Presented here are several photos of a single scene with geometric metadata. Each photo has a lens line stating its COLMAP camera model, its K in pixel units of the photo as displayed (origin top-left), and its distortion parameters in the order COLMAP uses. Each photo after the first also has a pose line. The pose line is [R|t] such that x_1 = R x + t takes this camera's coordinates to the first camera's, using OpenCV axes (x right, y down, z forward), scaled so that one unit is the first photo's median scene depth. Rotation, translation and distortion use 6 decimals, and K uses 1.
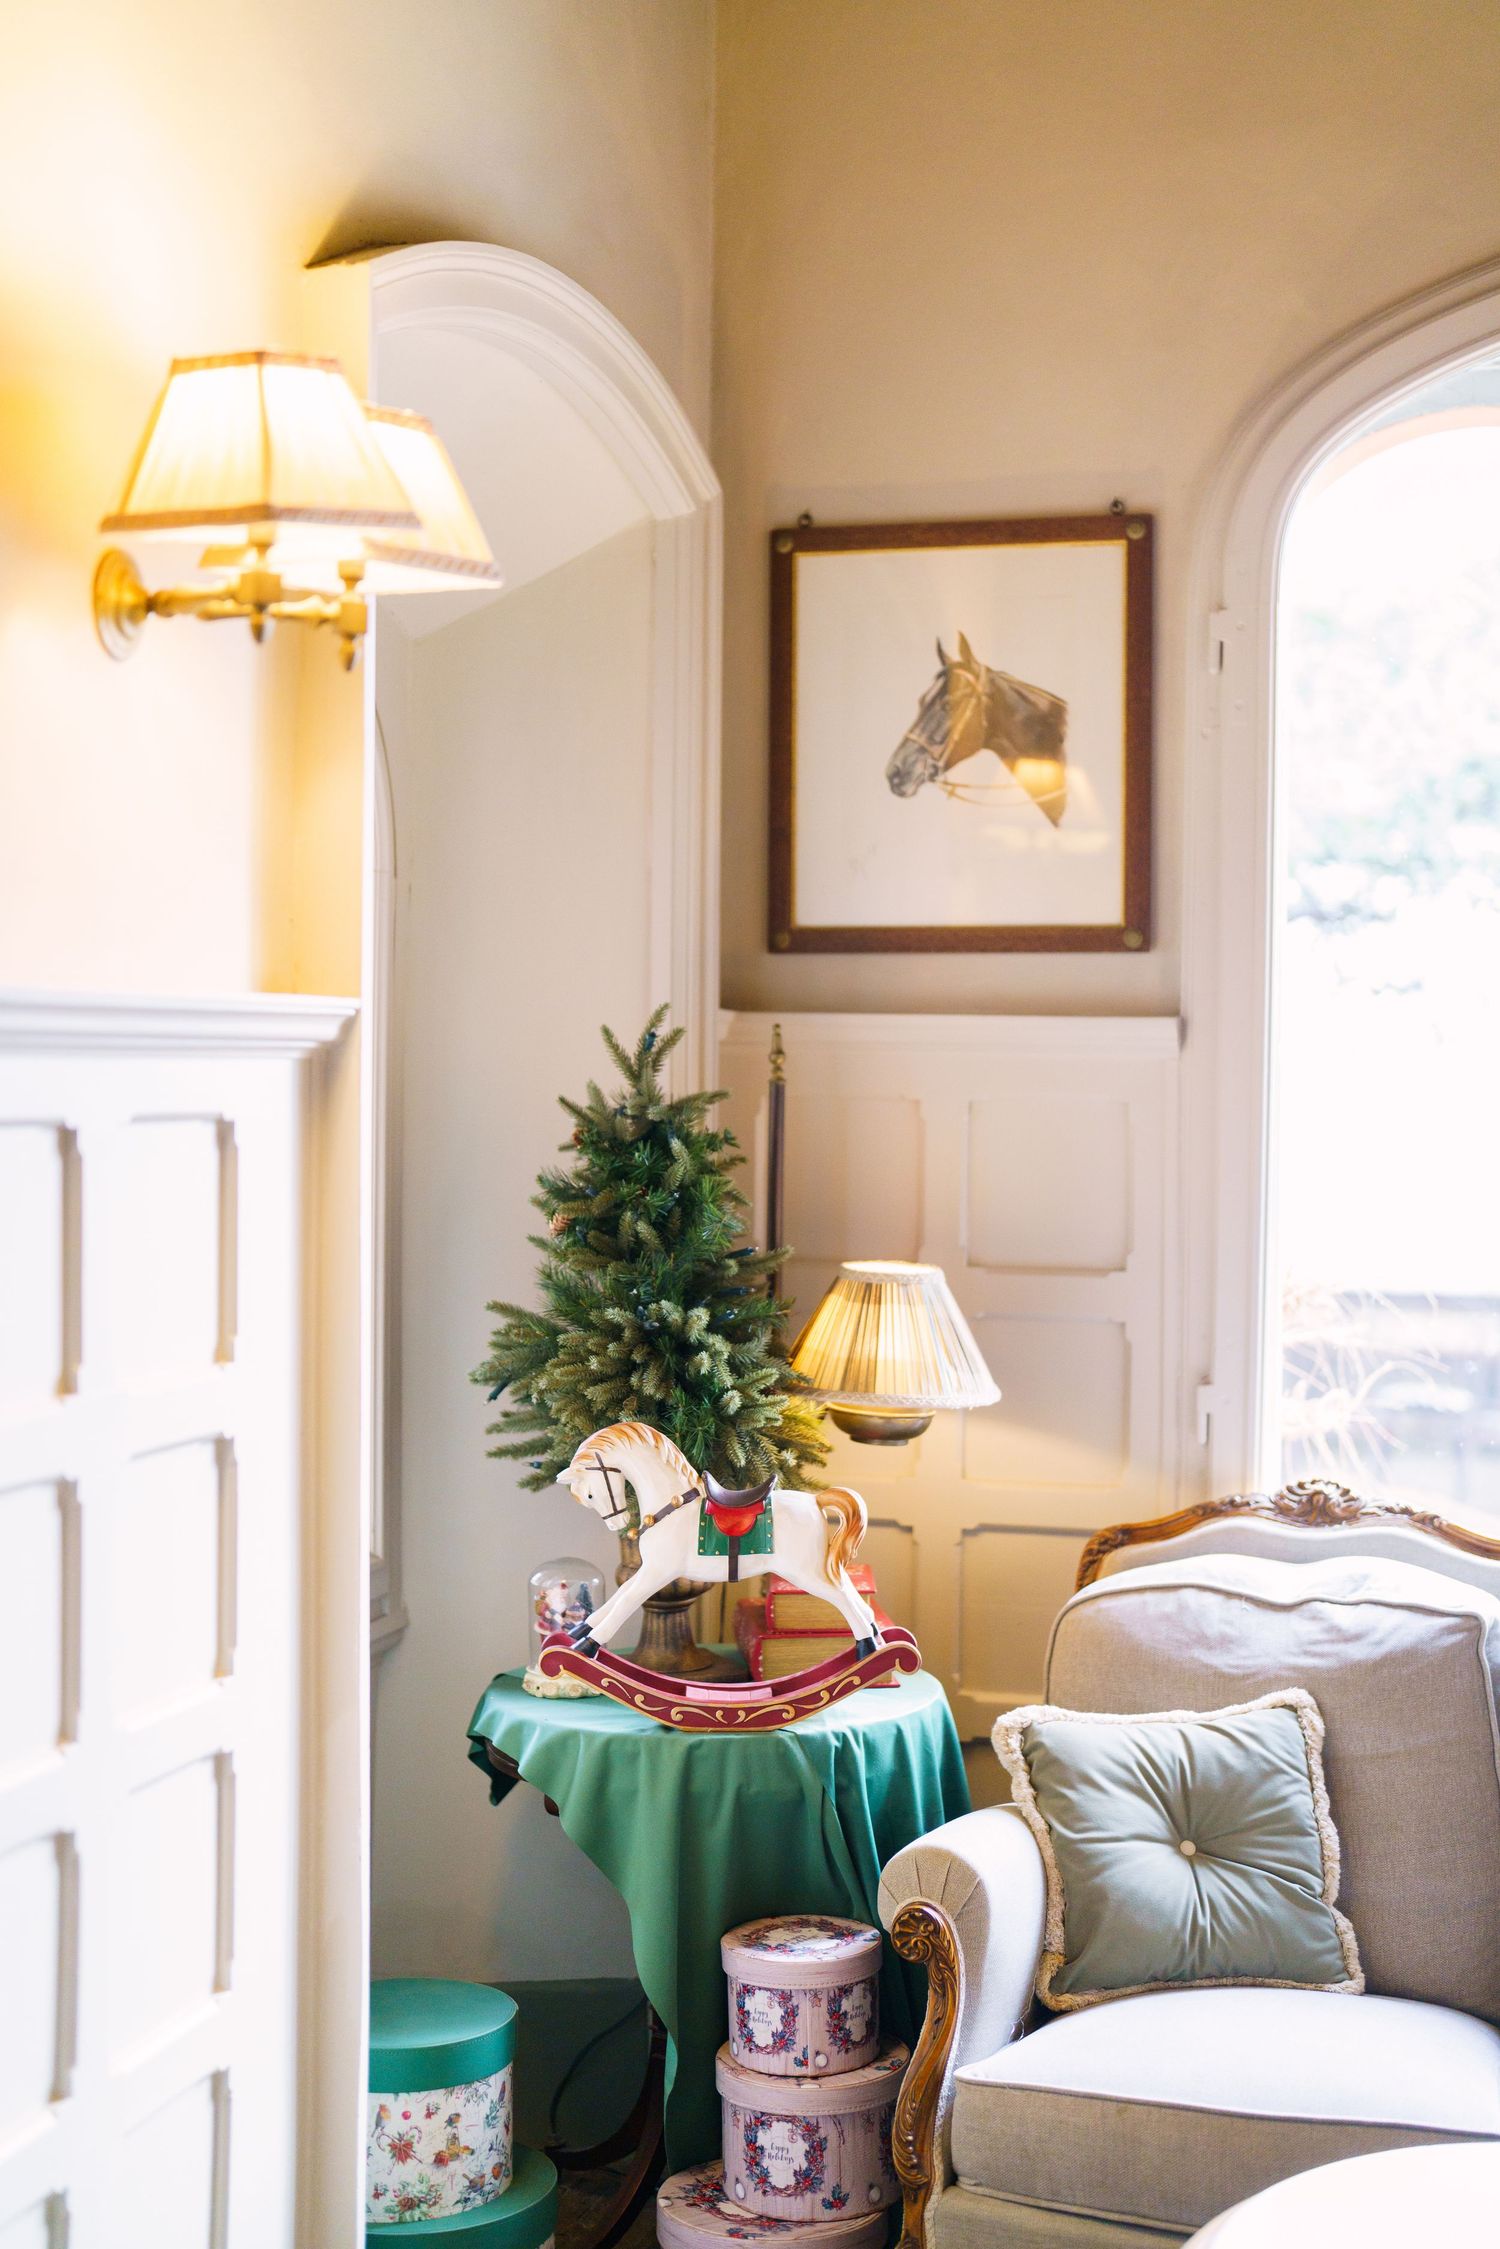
lens RADIAL K [[3155.5, 0, 750.0], [0, 3155.5, 1124.5], [0, 0, 1]] dist [-0.123708, 0.988012]
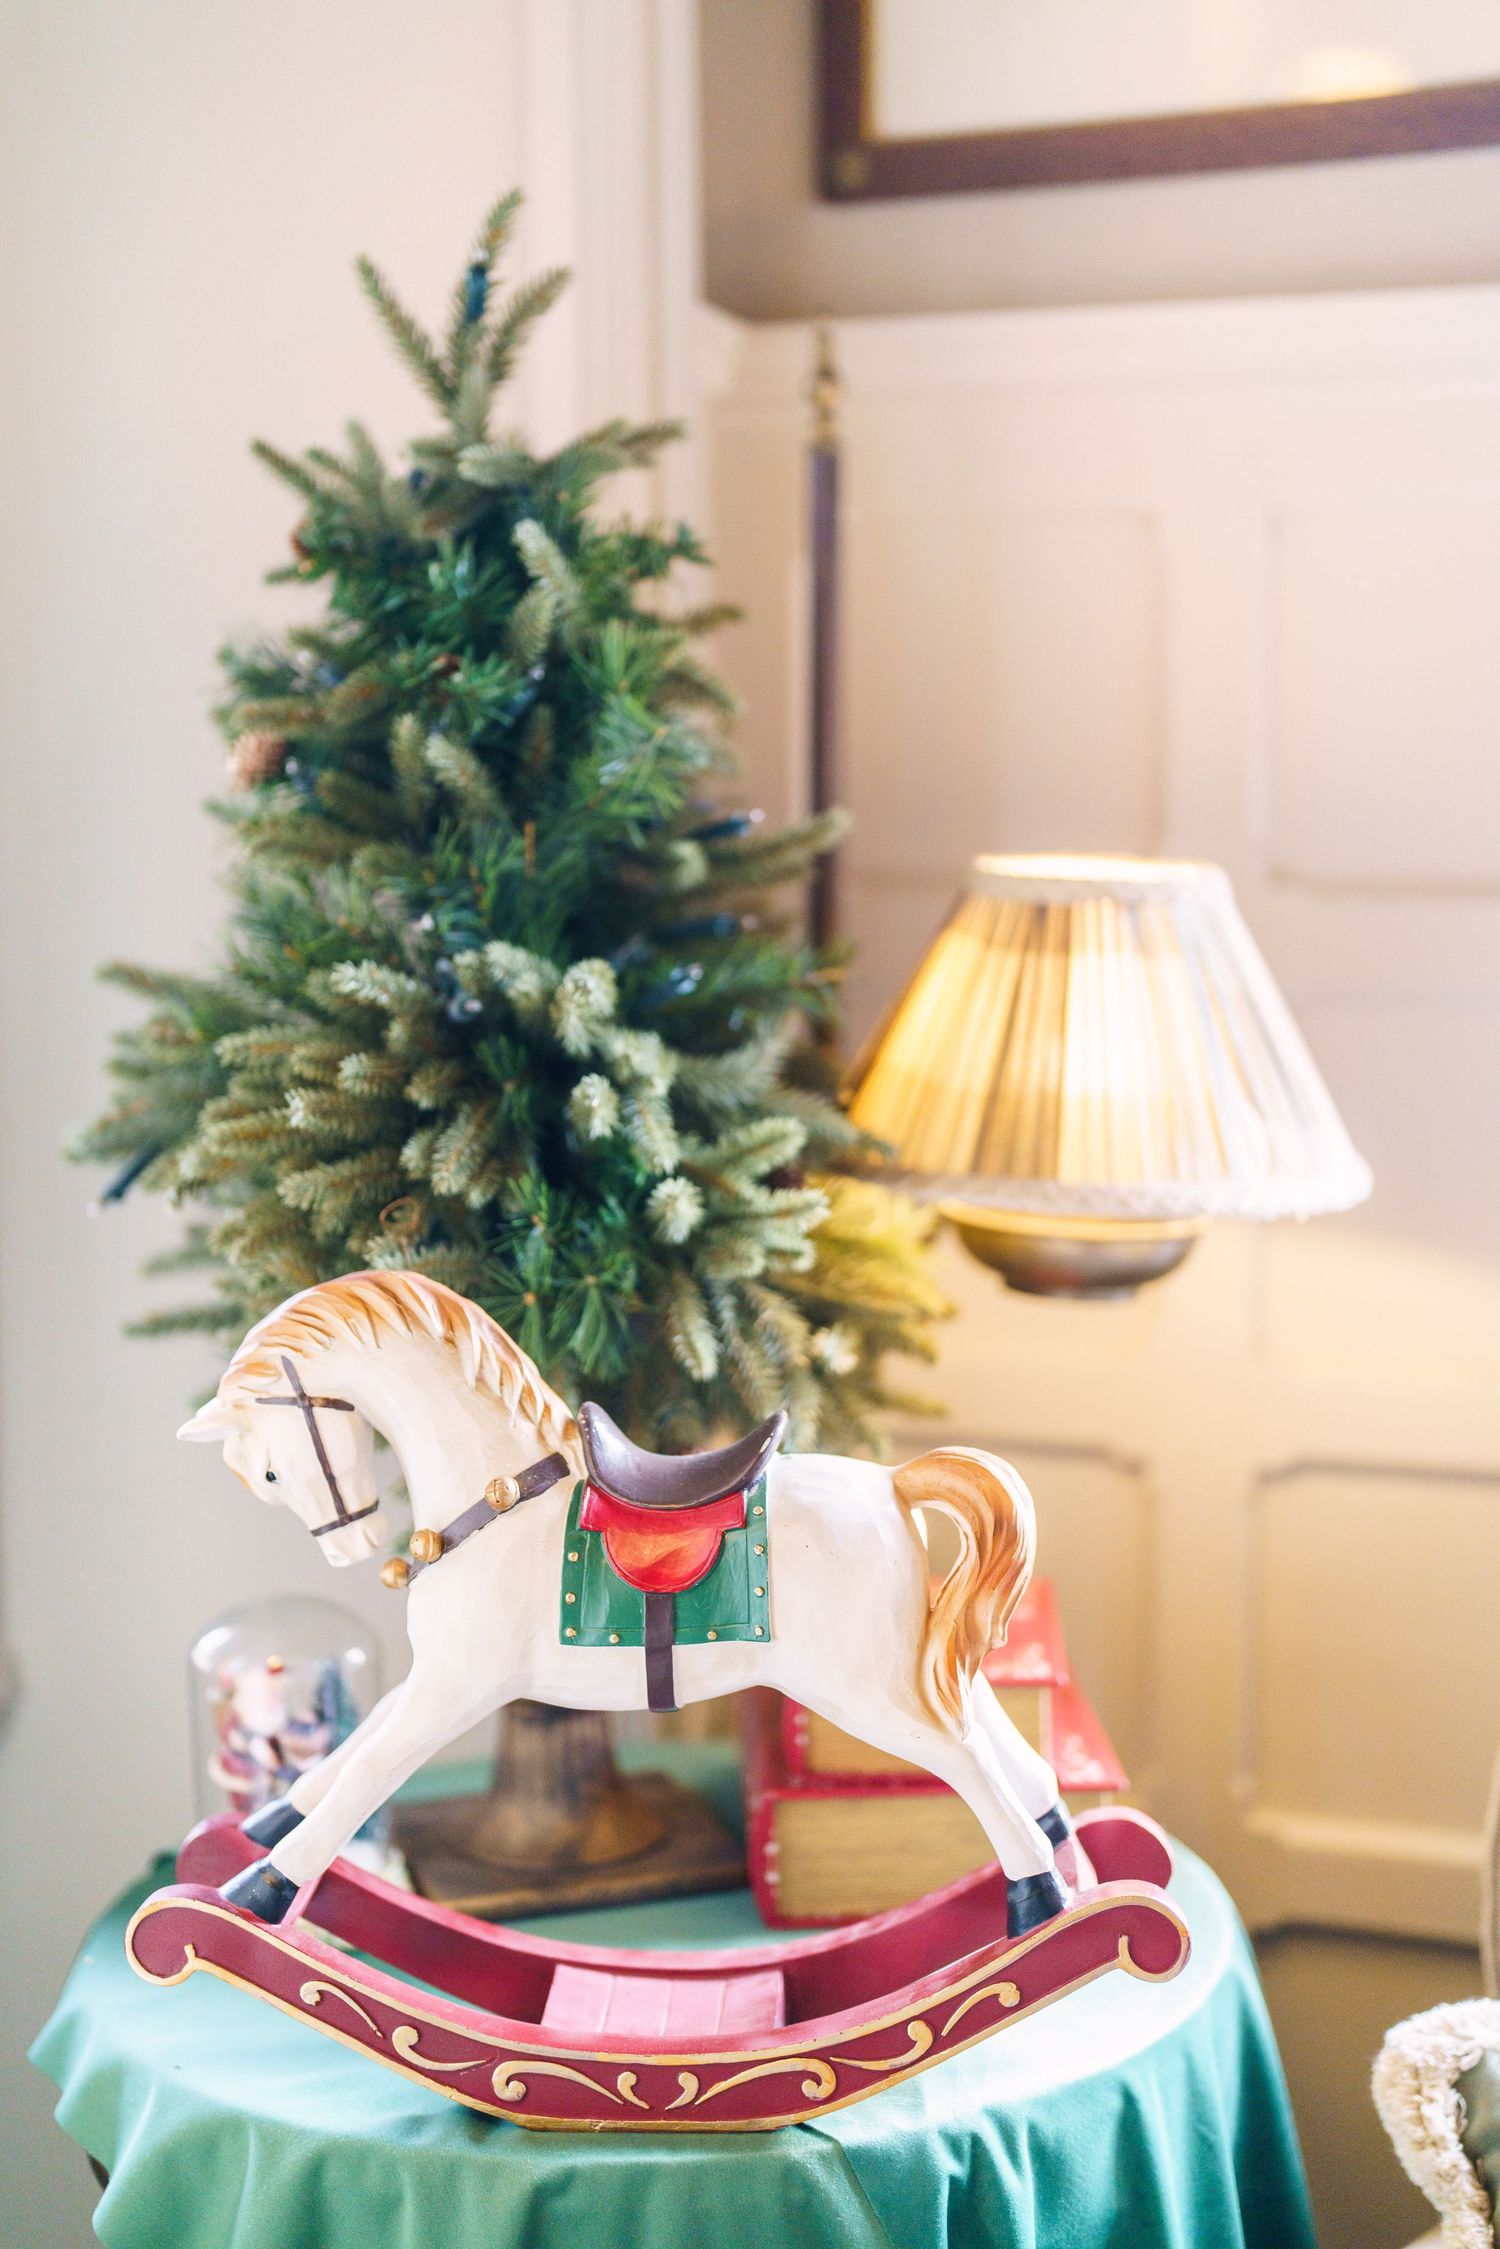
lens RADIAL K [[3155.5, 0, 750.0], [0, 3155.5, 1124.5], [0, 0, 1]] dist [-0.123708, 0.988012]
pose [[0.998050, -0.008787, -0.061798, 0.026416], [0.013744, 0.996680, 0.080244, 0.047704], [0.060888, -0.080937, 0.994858, 0.625295]]
